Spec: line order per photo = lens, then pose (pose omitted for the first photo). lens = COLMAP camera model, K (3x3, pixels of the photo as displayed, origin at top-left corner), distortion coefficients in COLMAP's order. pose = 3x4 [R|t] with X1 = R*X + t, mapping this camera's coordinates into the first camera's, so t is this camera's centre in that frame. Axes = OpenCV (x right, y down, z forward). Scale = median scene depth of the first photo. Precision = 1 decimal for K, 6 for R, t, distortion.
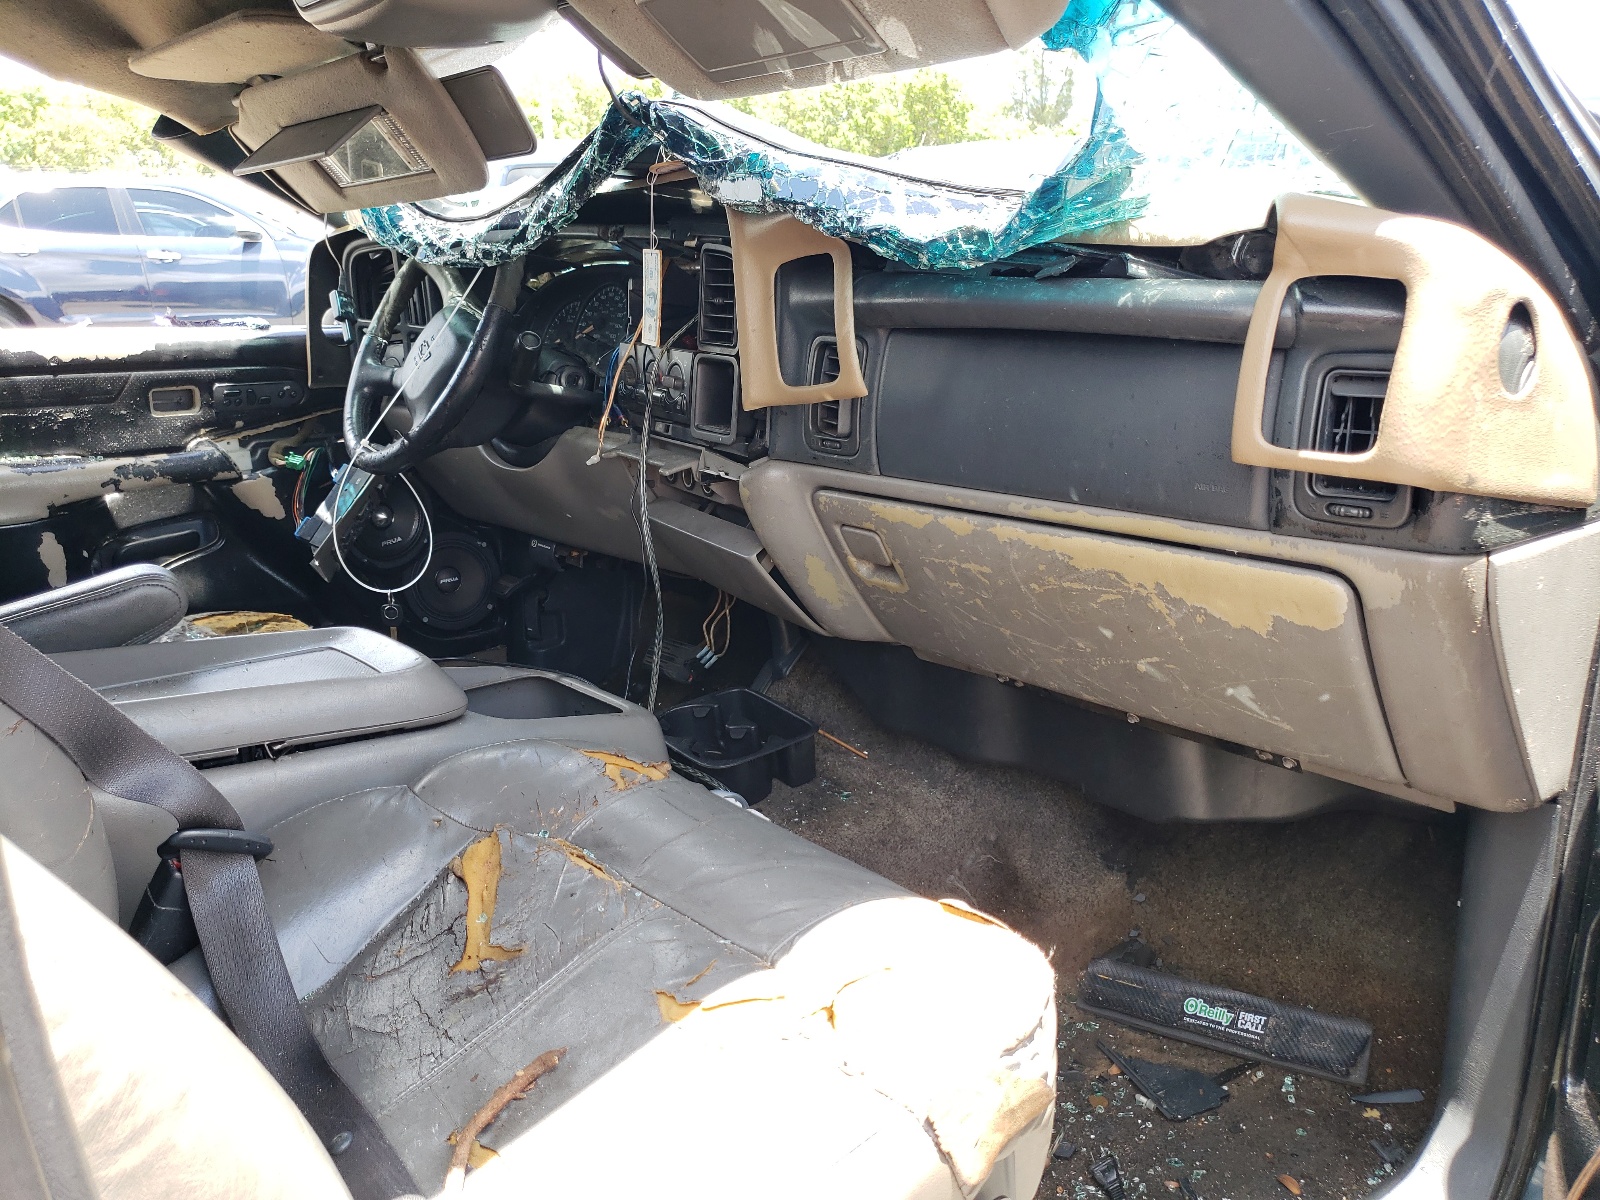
lens RADIAL K [[1224.8, 0, 800.0], [0, 1224.8, 600.0], [0, 0, 1]] dist [0.034814, -0.001688]
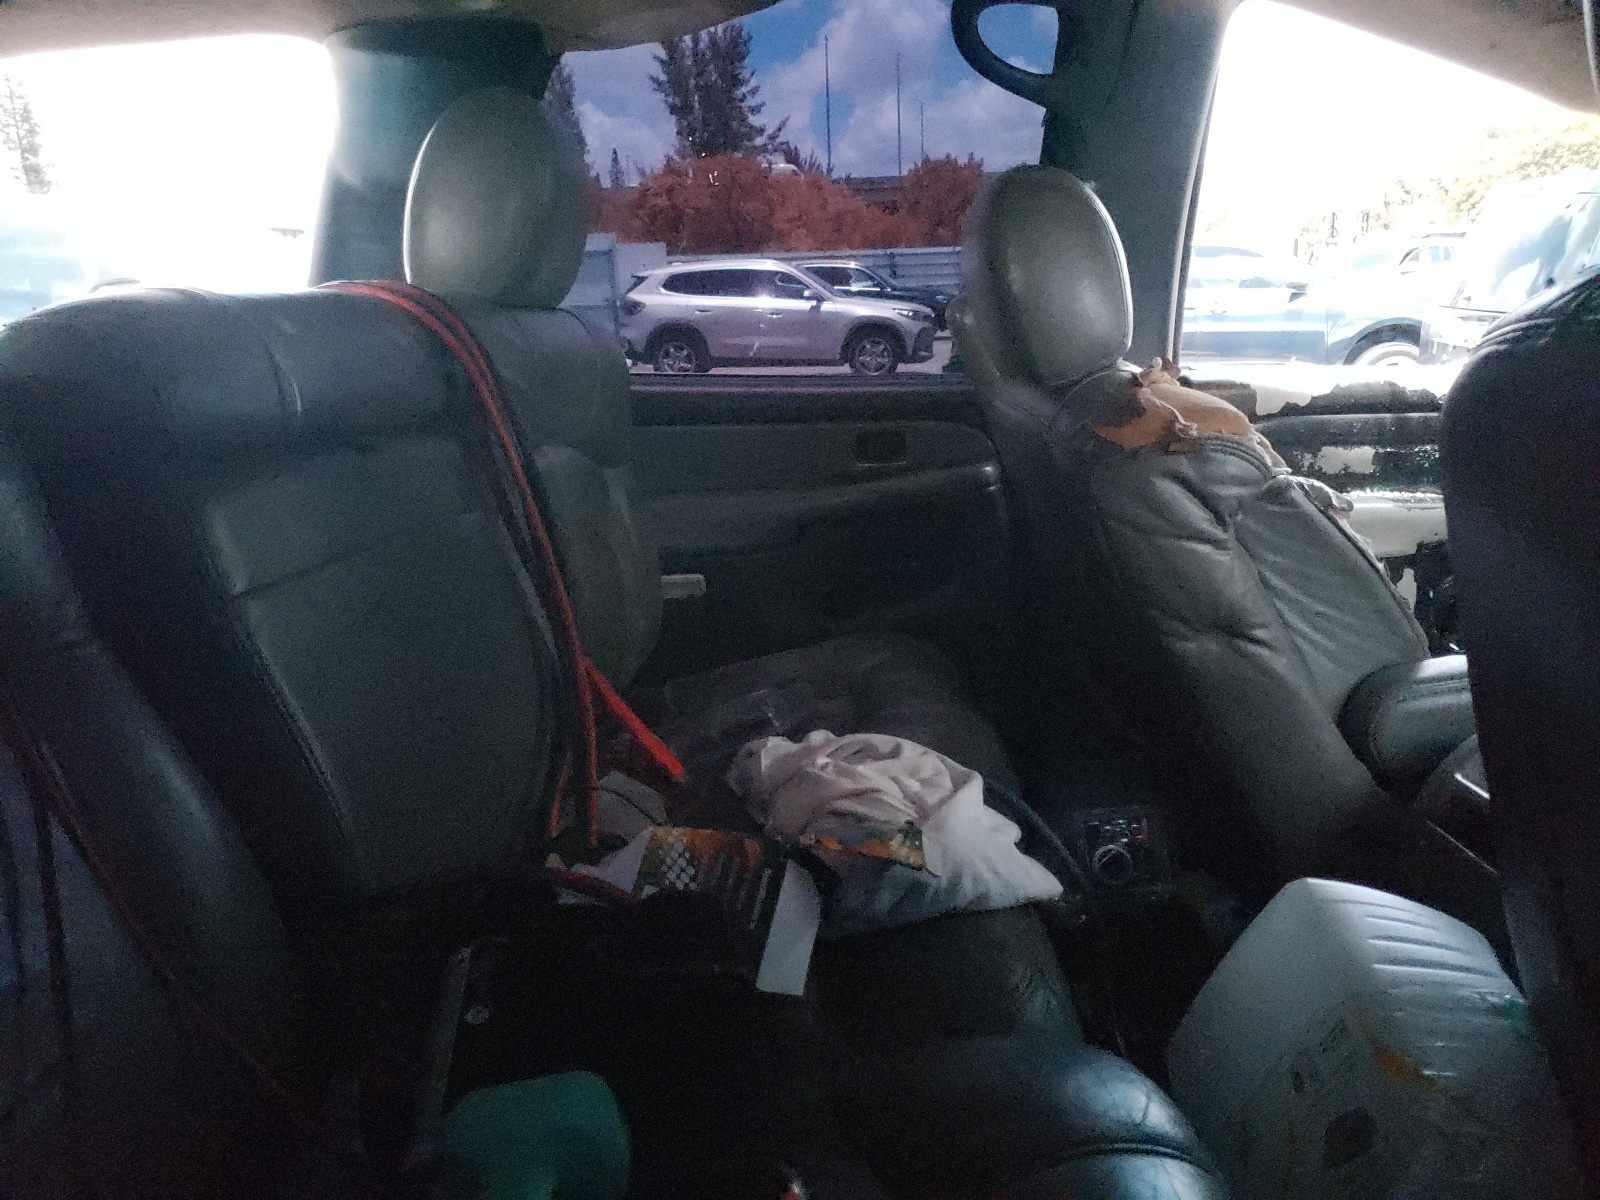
lens RADIAL K [[1271.6, 0, 800.0], [0, 1271.6, 600.0], [0, 0, 1]] dist [-0.003266, -0.002559]
pose [[0.751480, 0.126737, -0.647468, -0.323764], [-0.155769, 0.987714, 0.012546, 0.034926], [0.641103, 0.091427, 0.761989, -0.091660]]
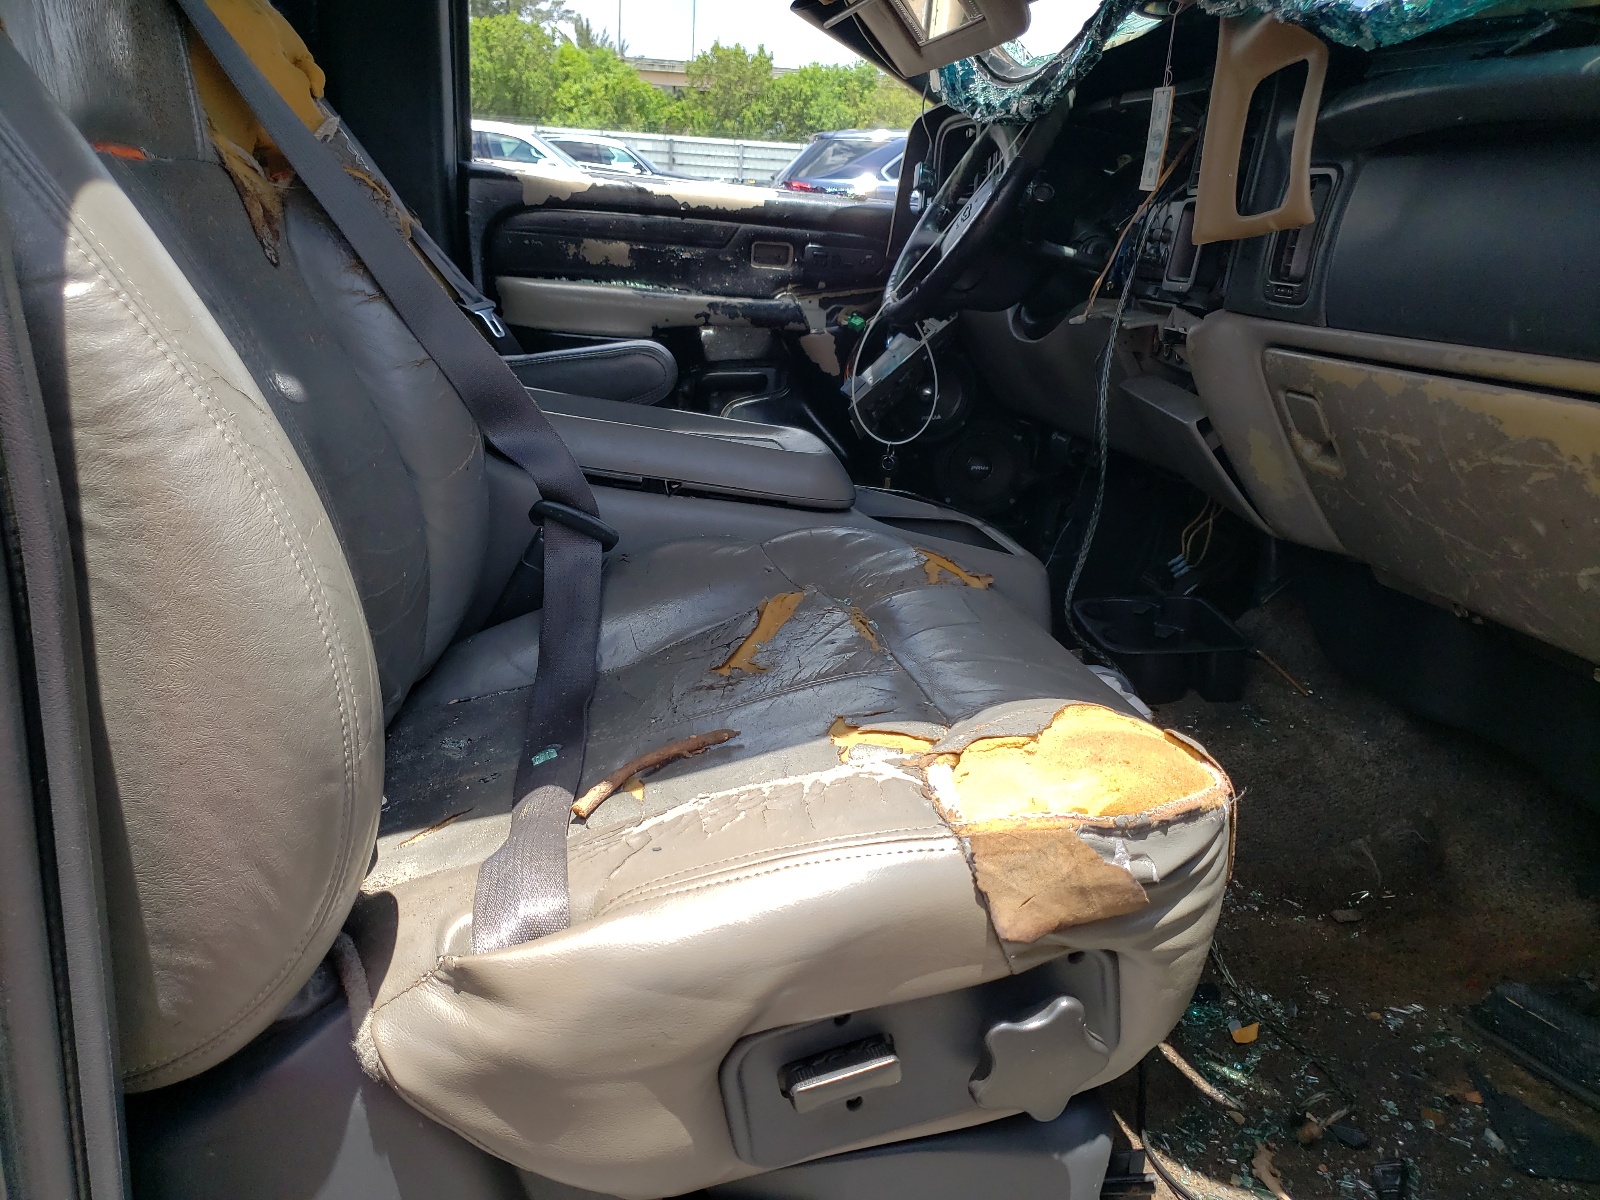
lens RADIAL K [[1271.6, 0, 800.0], [0, 1271.6, 600.0], [0, 0, 1]] dist [-0.003266, -0.002559]
pose [[0.843576, 0.213373, -0.492799, 0.169575], [-0.213906, 0.975242, 0.056096, 0.083136], [0.492568, 0.058092, 0.868333, 0.035216]]
